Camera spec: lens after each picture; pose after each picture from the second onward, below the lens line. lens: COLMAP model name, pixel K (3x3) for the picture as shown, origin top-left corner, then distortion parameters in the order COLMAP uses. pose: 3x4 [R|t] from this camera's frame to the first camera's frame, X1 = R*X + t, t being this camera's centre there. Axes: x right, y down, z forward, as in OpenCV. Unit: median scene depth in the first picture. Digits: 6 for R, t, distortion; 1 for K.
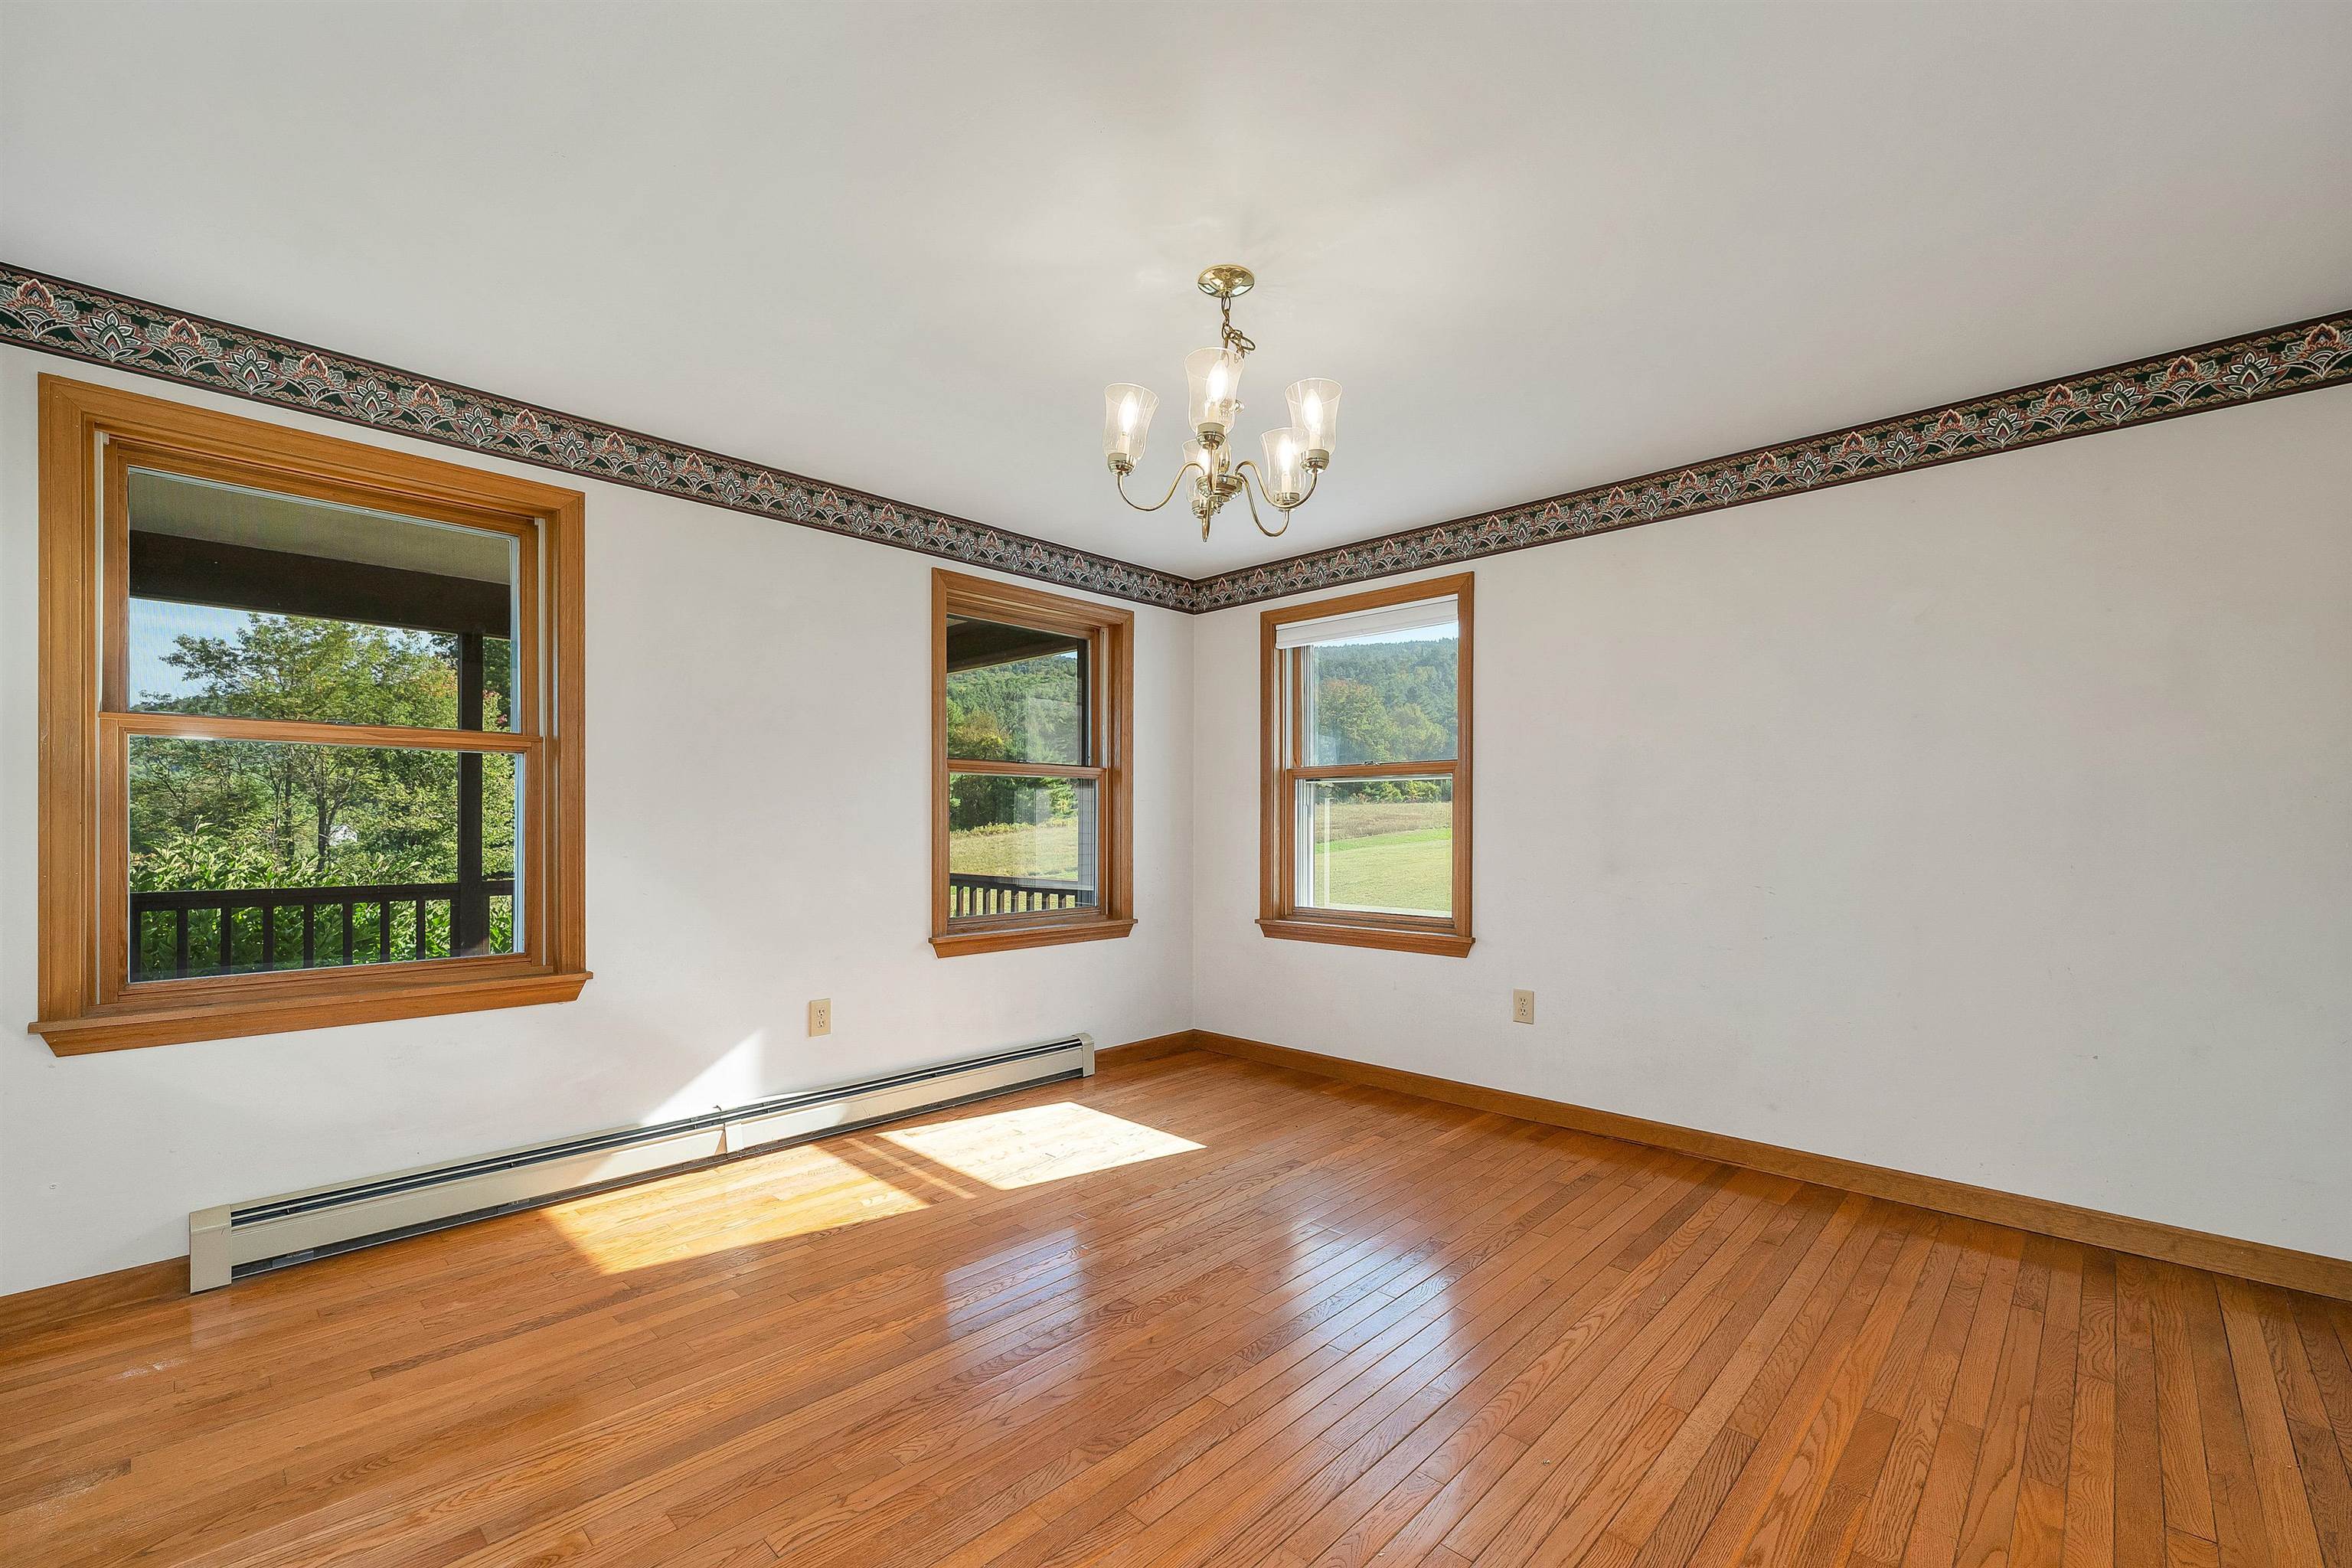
lens RADIAL K [[979.7, 0, 1192.5], [0, 979.7, 817.1], [0, 0, 1]] dist [0.004153, -0.000680]
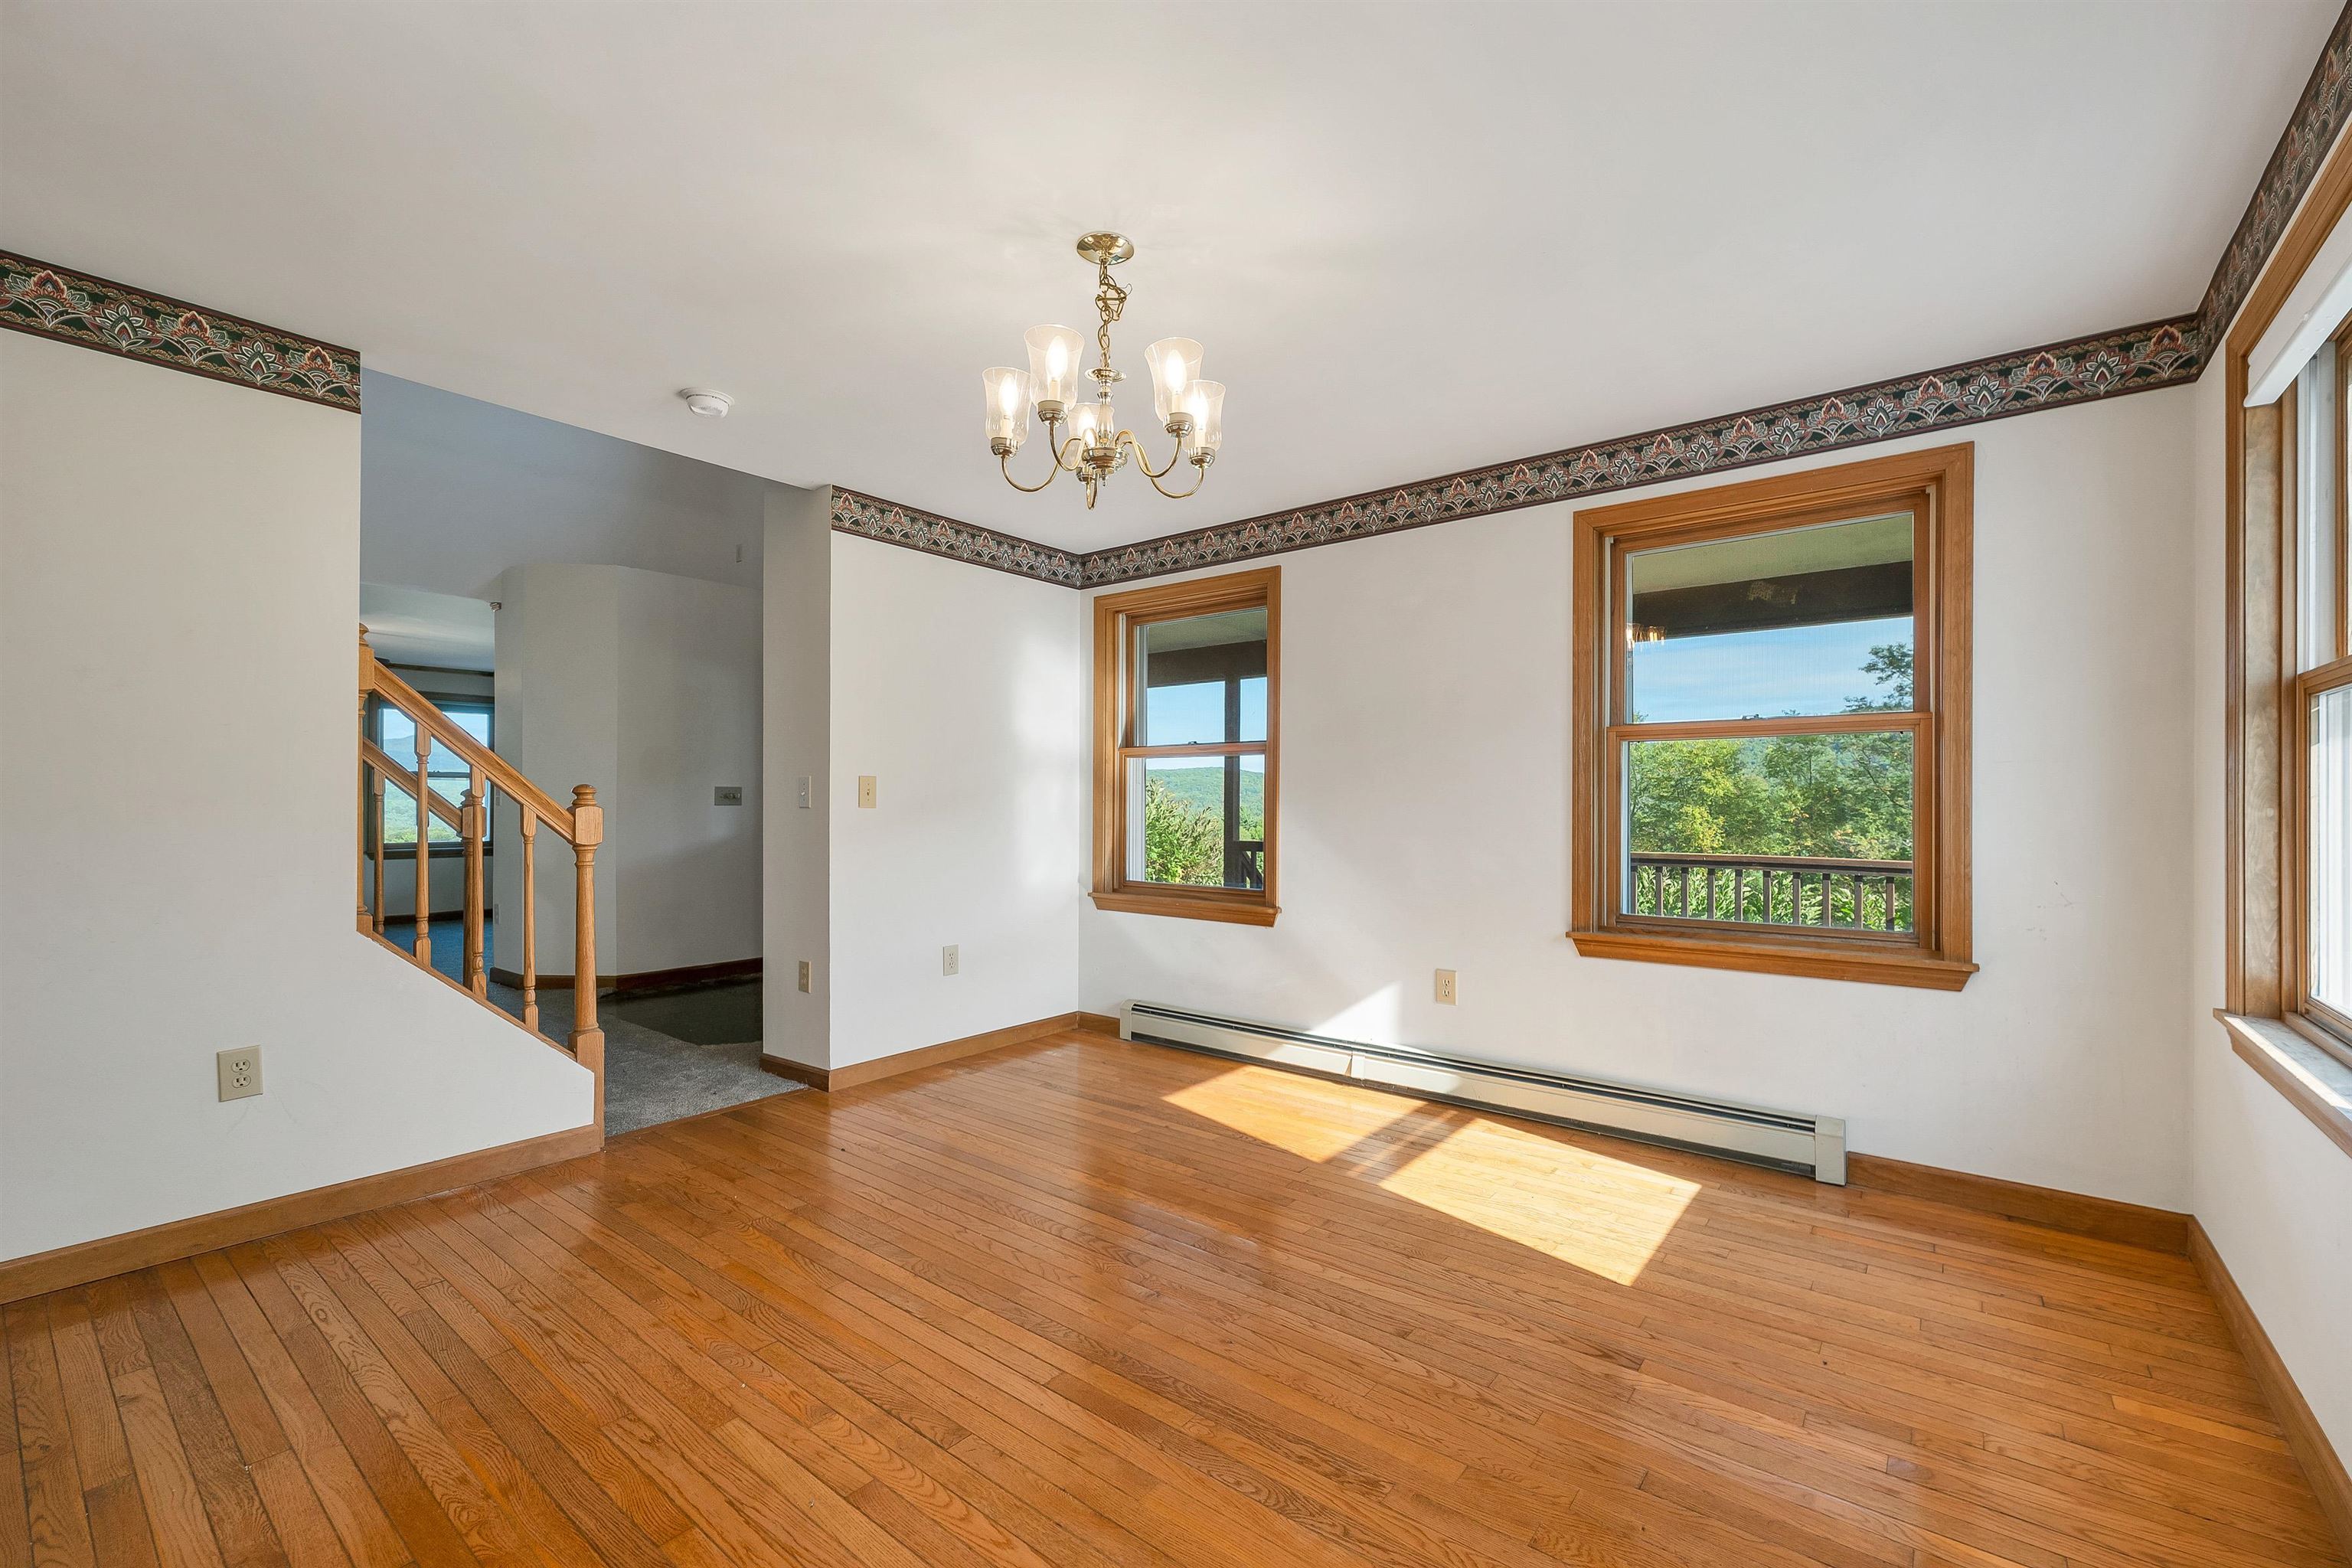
lens RADIAL K [[979.7, 0, 1191.5], [0, 979.7, 791.6], [0, 0, 1]] dist [0.004153, -0.000680]
pose [[0.089934, -0.015483, -0.995827, 0.600006], [0.002720, 0.999879, -0.015300, 0.010583], [0.995944, -0.001332, 0.089965, 0.595436]]
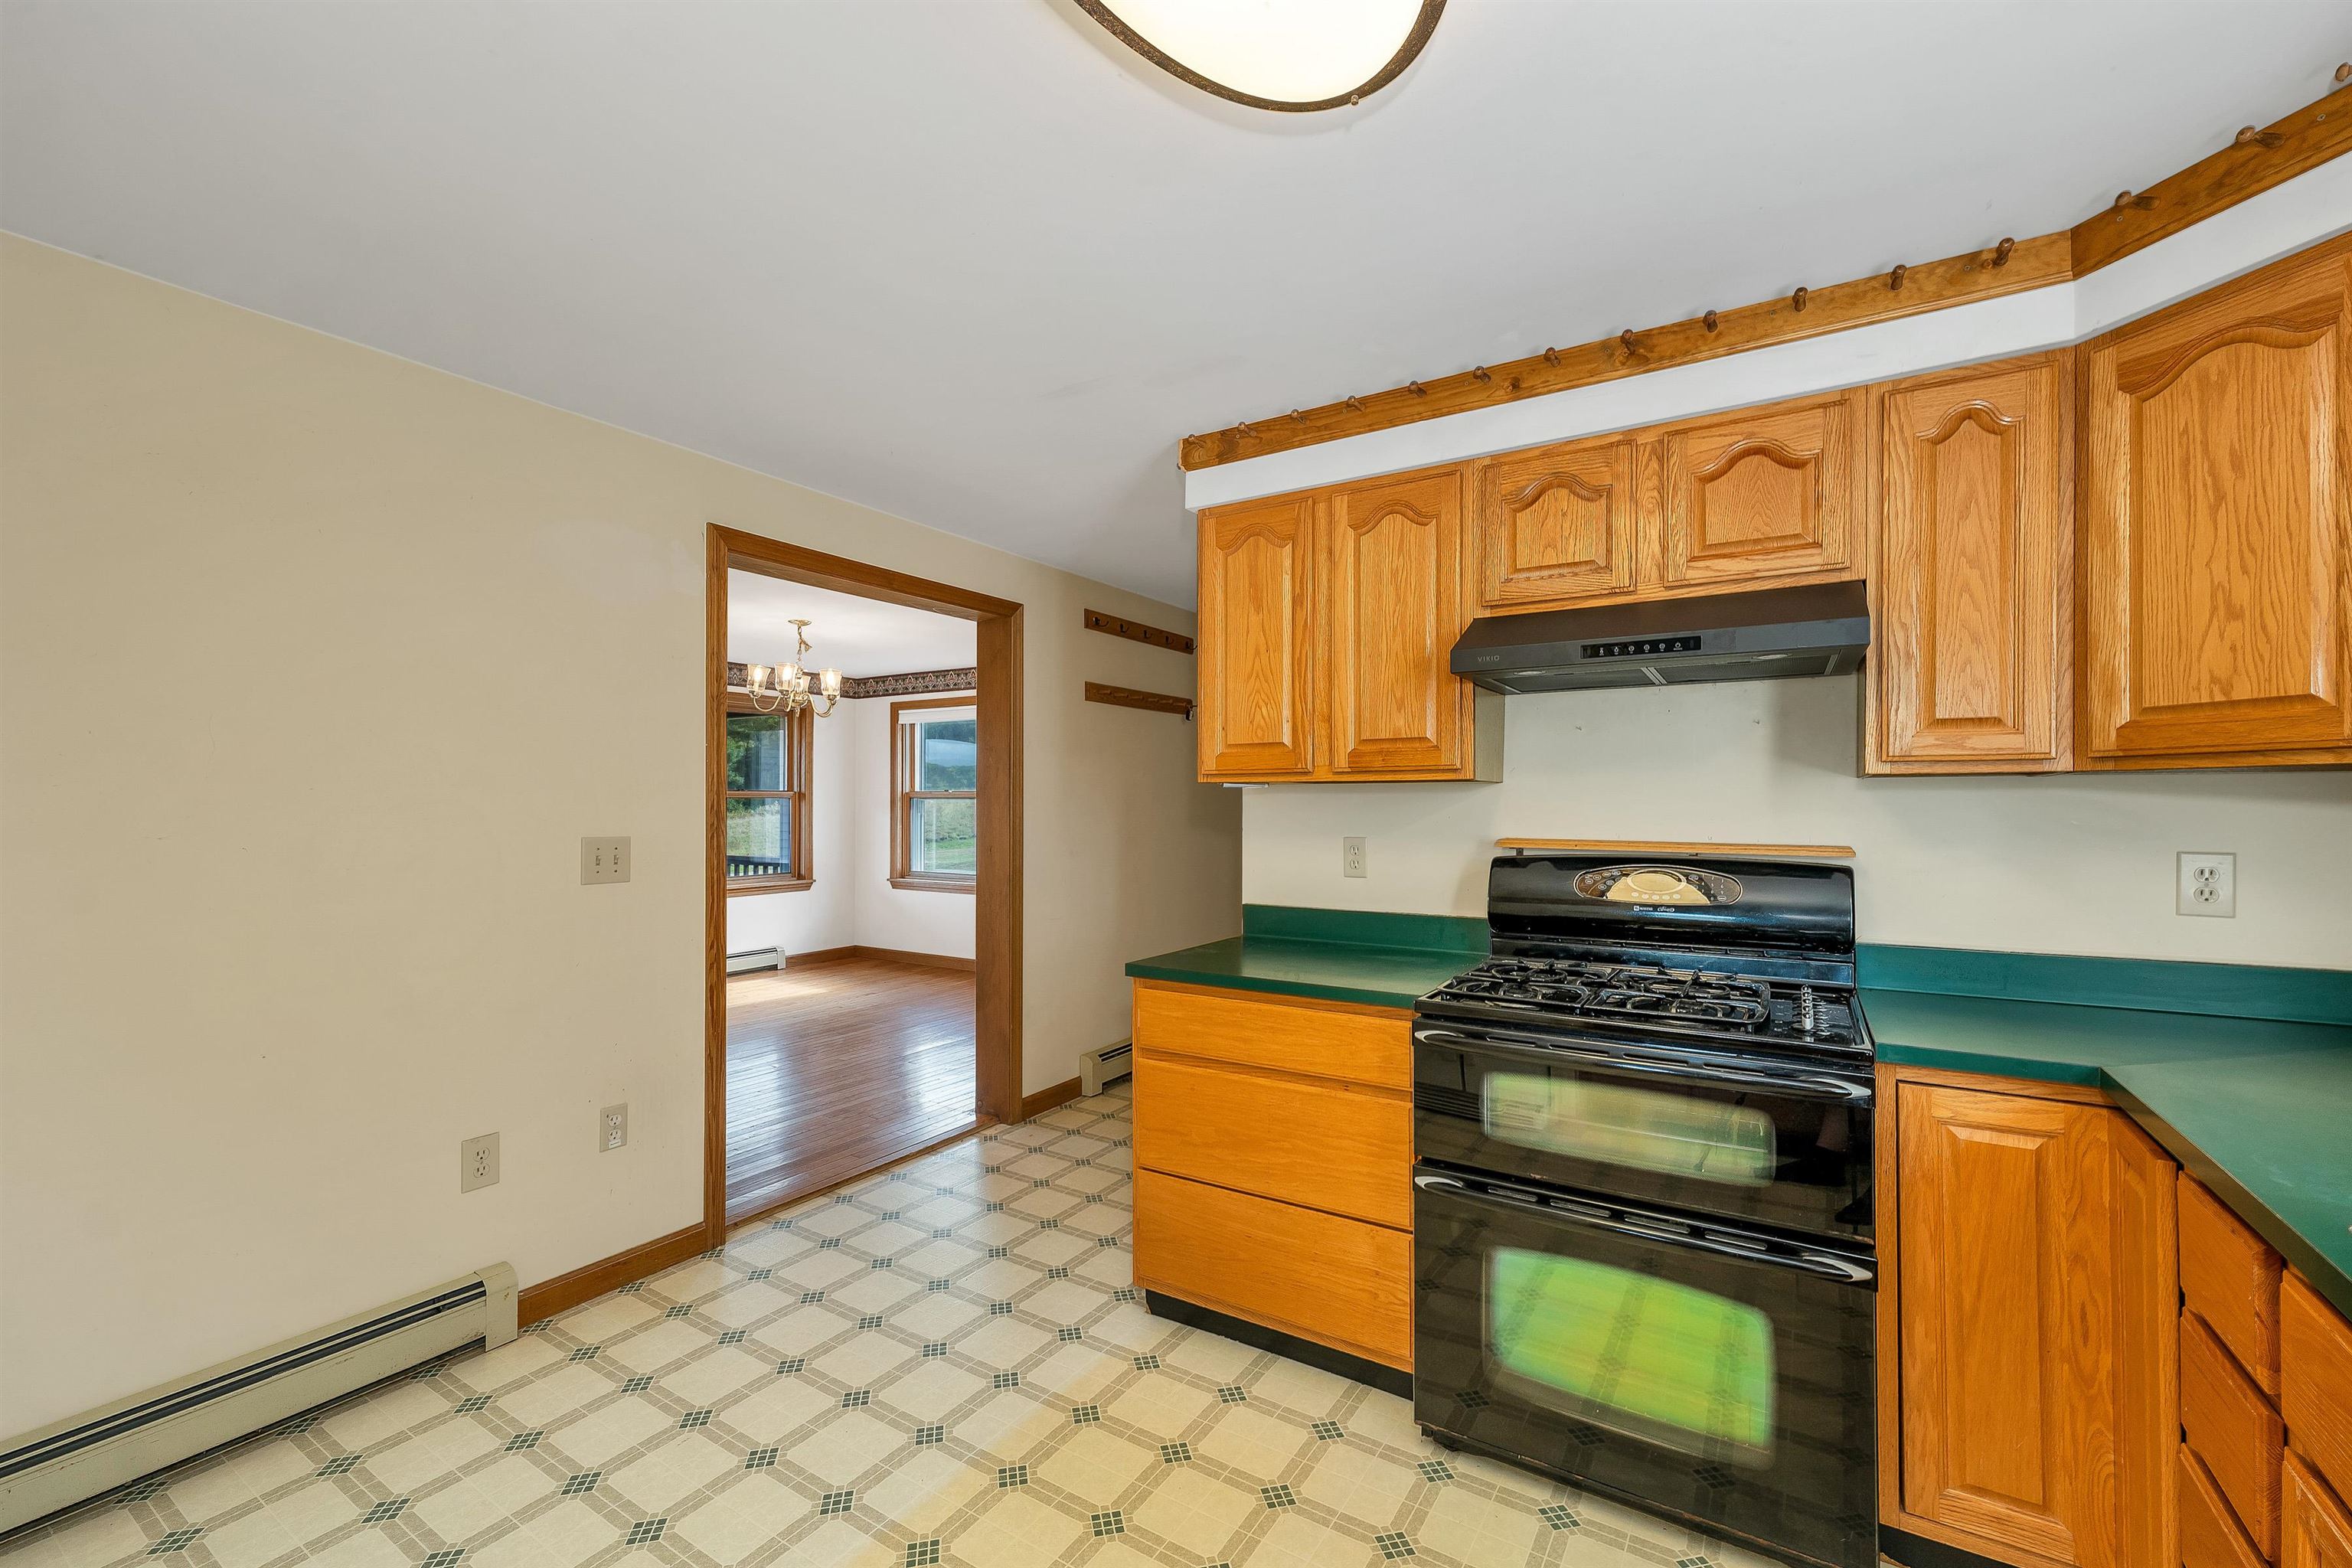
lens RADIAL K [[979.7, 0, 1197.4], [0, 979.7, 781.2], [0, 0, 1]] dist [0.004153, -0.000680]
pose [[0.980016, -0.001067, 0.198916, 0.273673], [0.003881, 0.999898, -0.013758, -0.044823], [-0.198881, 0.014255, 0.979920, -0.870170]]
